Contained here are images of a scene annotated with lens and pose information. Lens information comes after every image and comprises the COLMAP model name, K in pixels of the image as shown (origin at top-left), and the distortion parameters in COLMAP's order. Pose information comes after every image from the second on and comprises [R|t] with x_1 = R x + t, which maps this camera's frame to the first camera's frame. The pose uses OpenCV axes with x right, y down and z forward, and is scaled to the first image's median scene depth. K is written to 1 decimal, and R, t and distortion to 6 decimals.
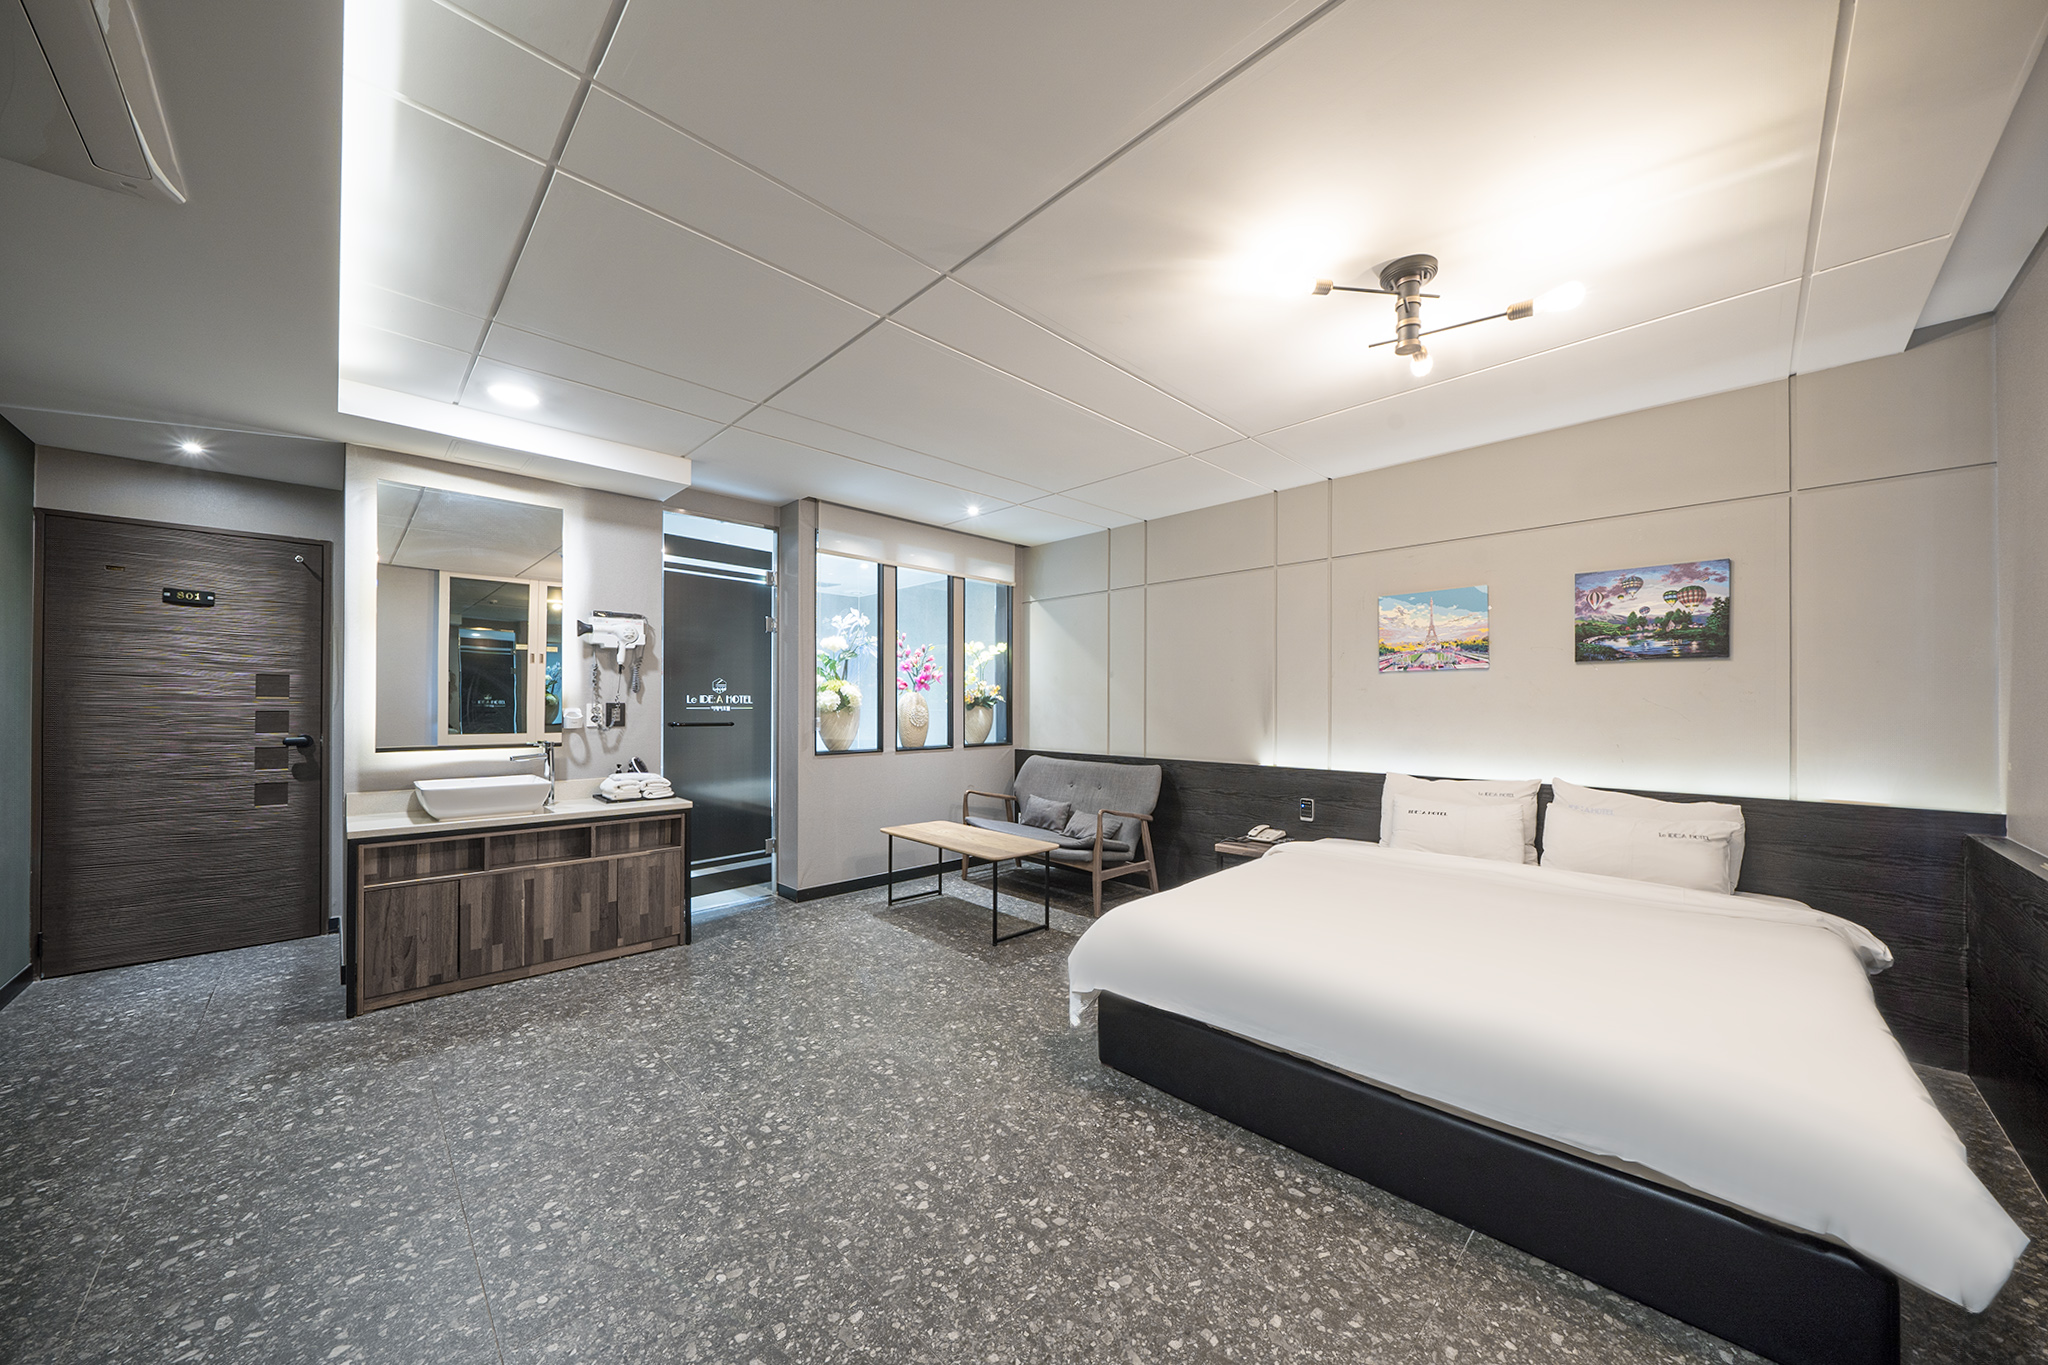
lens RADIAL K [[710.1, 0, 1023.2], [0, 710.1, 701.1], [0, 0, 1]] dist [-0.002851, -0.000039]
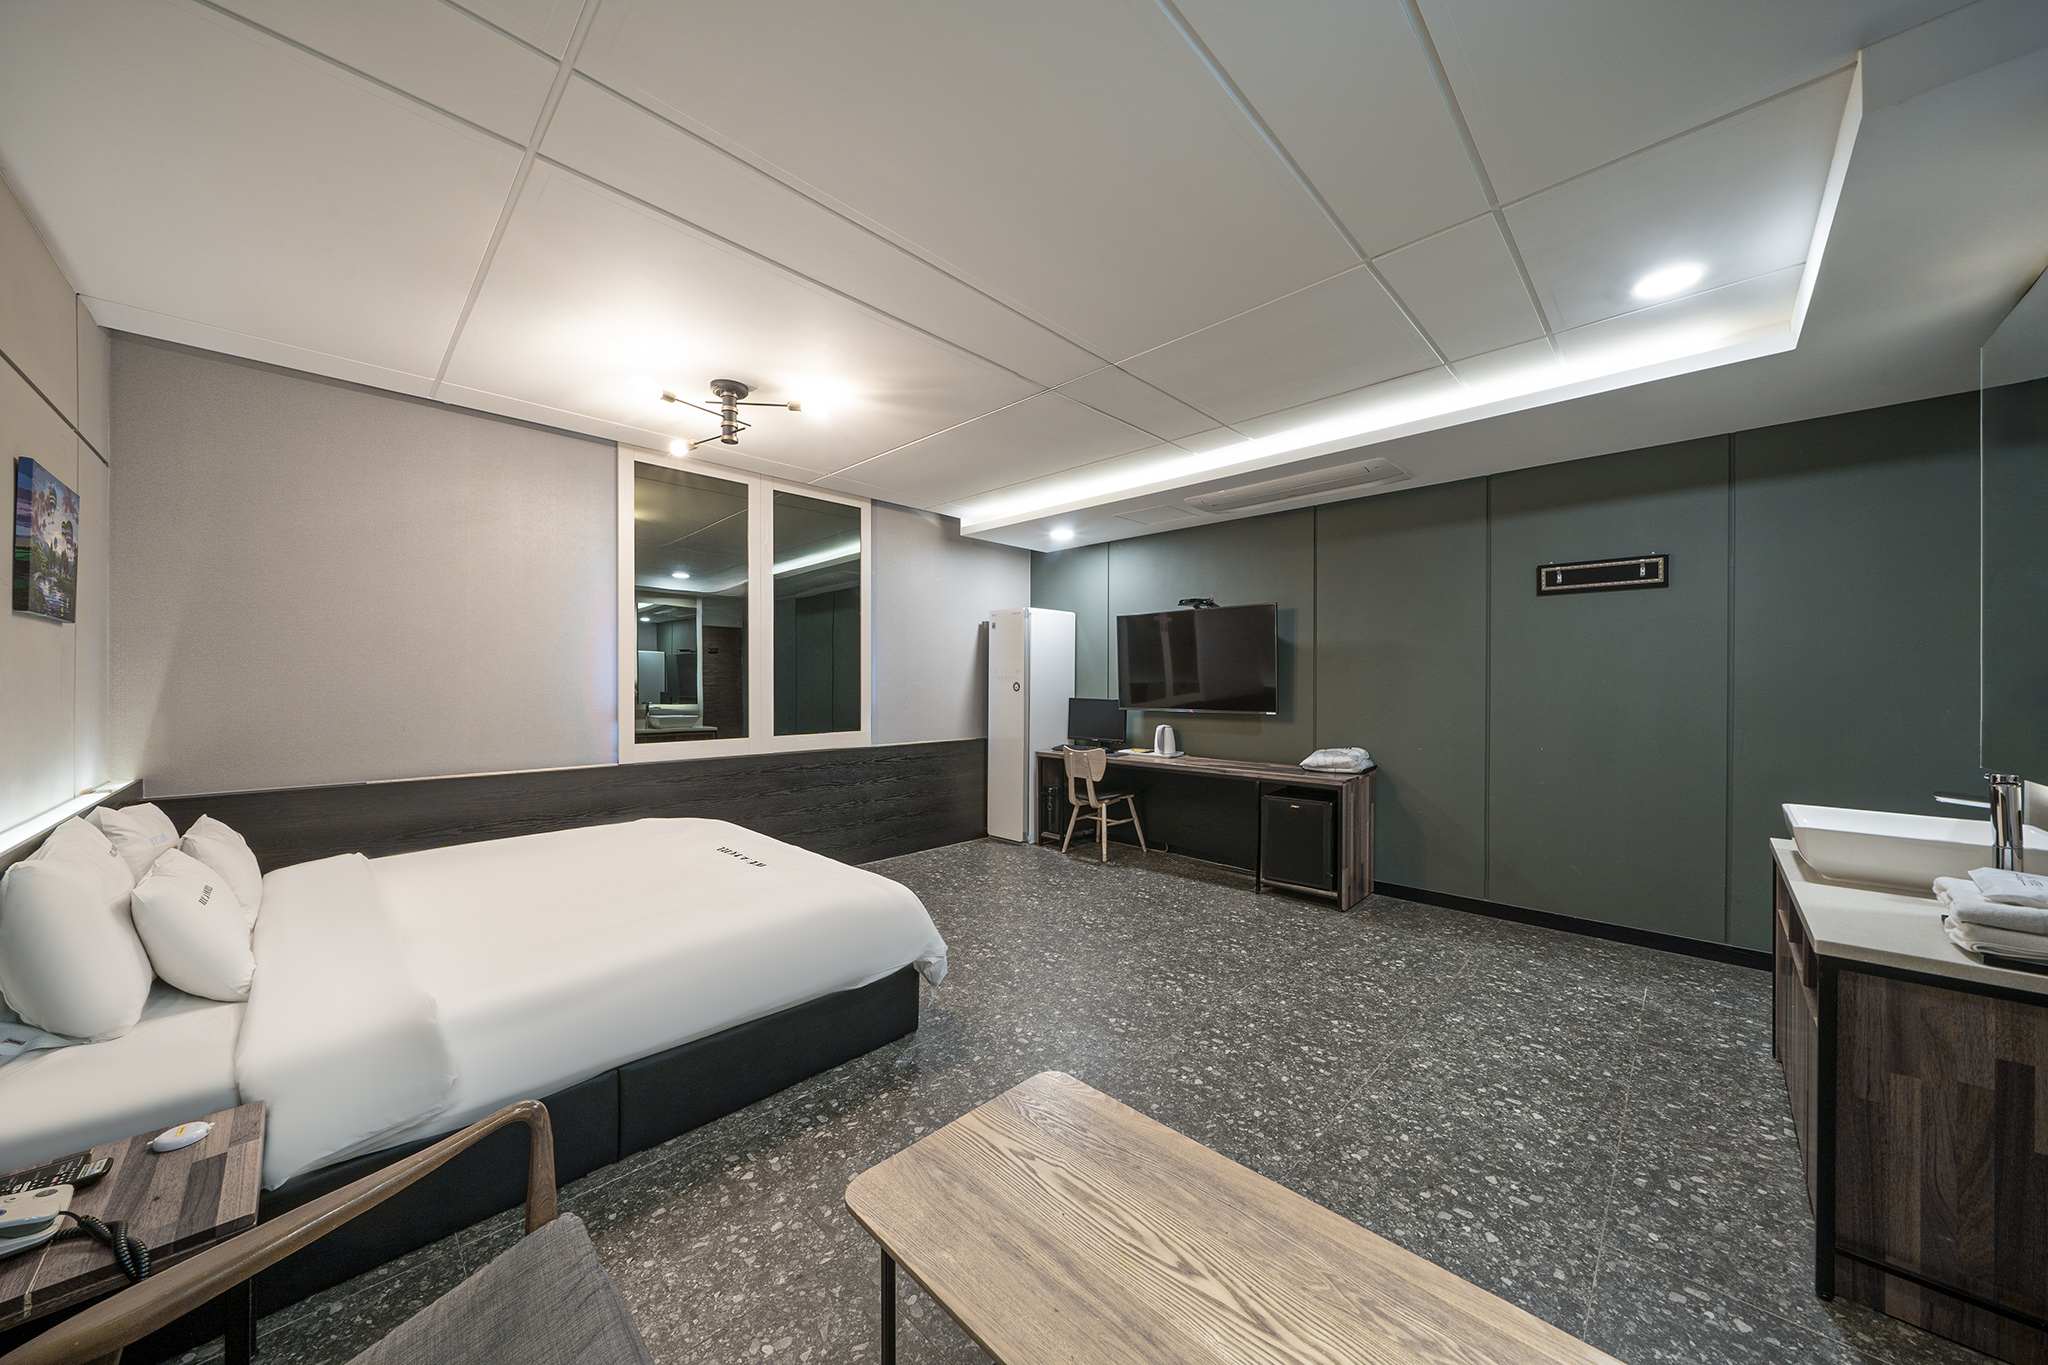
lens RADIAL K [[706.3, 0, 1025.8], [0, 706.3, 688.0], [0, 0, 1]] dist [-0.005202, -0.000067]
pose [[-0.999538, -0.004328, -0.030091, -0.014853], [-0.004321, 0.999991, -0.000304, 0.004323], [0.030092, -0.000173, -0.999547, 1.707474]]
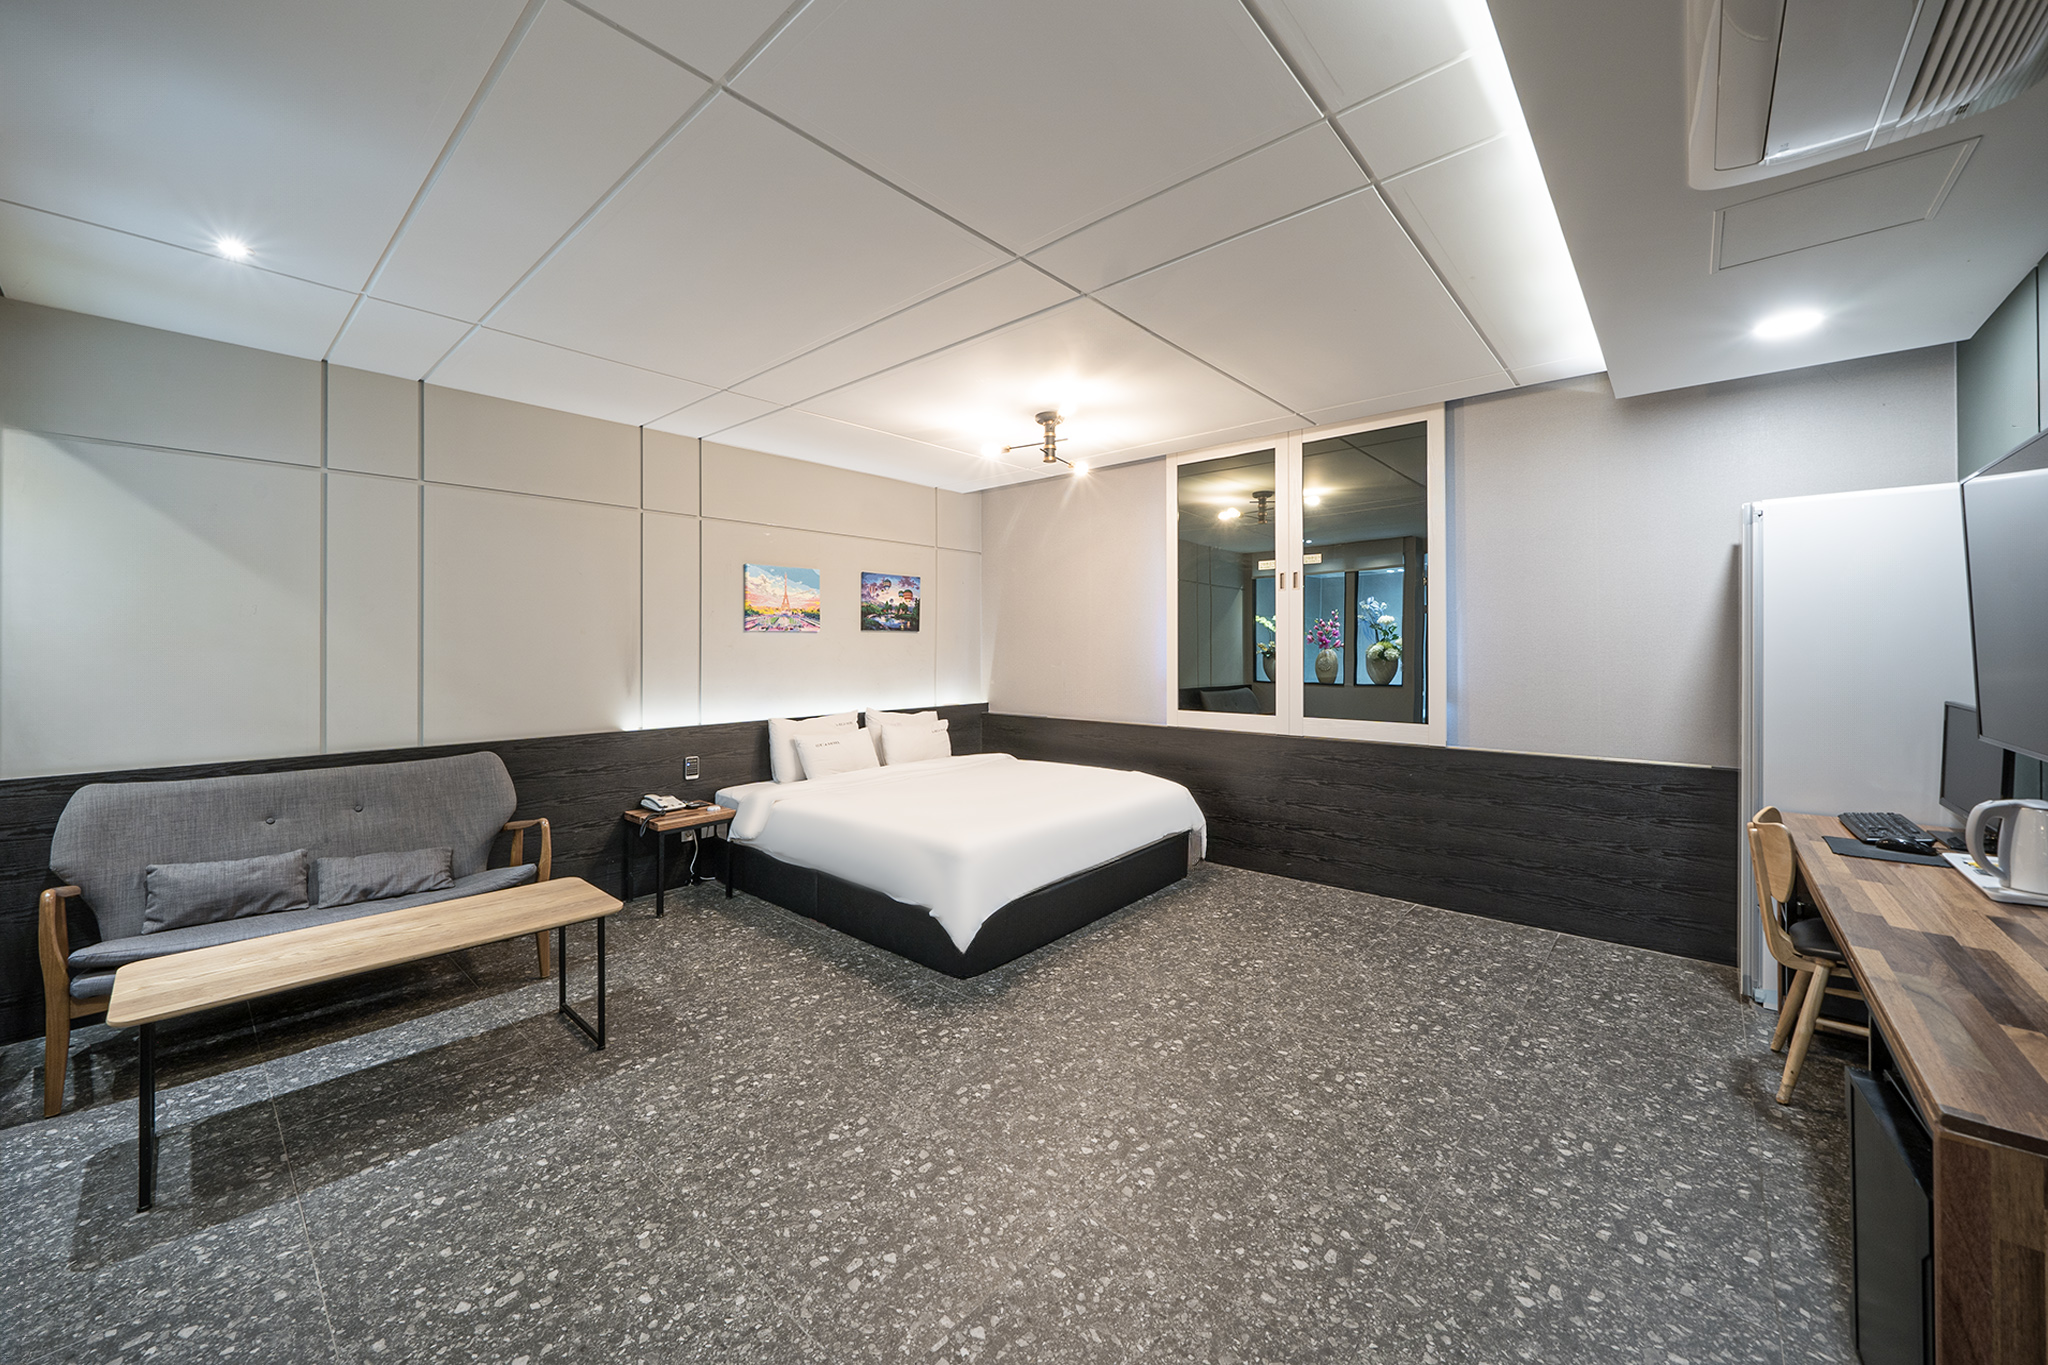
lens RADIAL K [[764.6, 0, 1020.2], [0, 764.6, 641.7], [0, 0, 1]] dist [-0.002910, -0.000068]
pose [[-0.070987, 0.005455, 0.997462, -0.936927], [-0.004396, 0.999974, -0.005782, -0.024184], [-0.997468, -0.004795, -0.070961, 0.838073]]
